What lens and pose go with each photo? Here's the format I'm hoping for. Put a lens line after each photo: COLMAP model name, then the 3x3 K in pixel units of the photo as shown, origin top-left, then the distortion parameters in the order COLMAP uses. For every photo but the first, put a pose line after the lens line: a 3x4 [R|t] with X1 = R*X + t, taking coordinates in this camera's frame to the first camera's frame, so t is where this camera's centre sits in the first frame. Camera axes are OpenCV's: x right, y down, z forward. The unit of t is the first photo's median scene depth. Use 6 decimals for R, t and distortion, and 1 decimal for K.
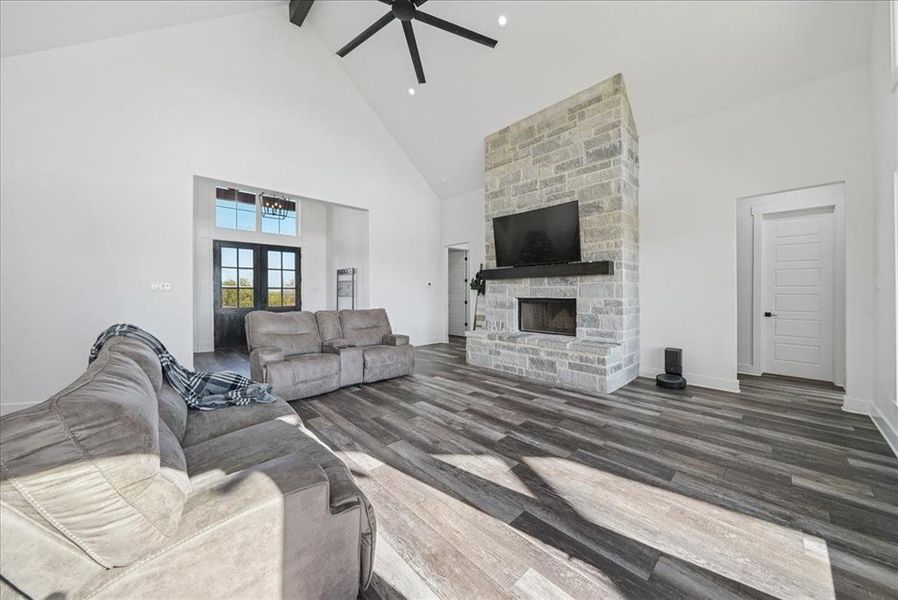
lens RADIAL K [[314.5, 0, 449.9], [0, 314.5, 293.2], [0, 0, 1]] dist [-0.000789, -0.000032]
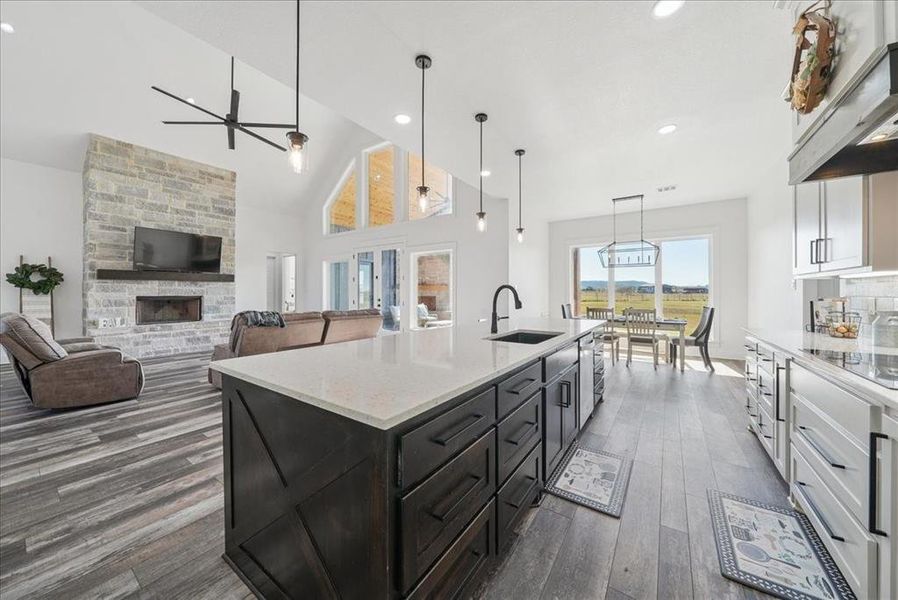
lens RADIAL K [[317.9, 0, 448.8], [0, 317.9, 291.0], [0, 0, 1]] dist [-0.000557, -0.000033]
pose [[-0.203025, 0.004523, 0.979163, -1.421773], [0.001355, 0.999990, -0.004338, 0.001790], [-0.979173, 0.000446, -0.203029, 0.144553]]
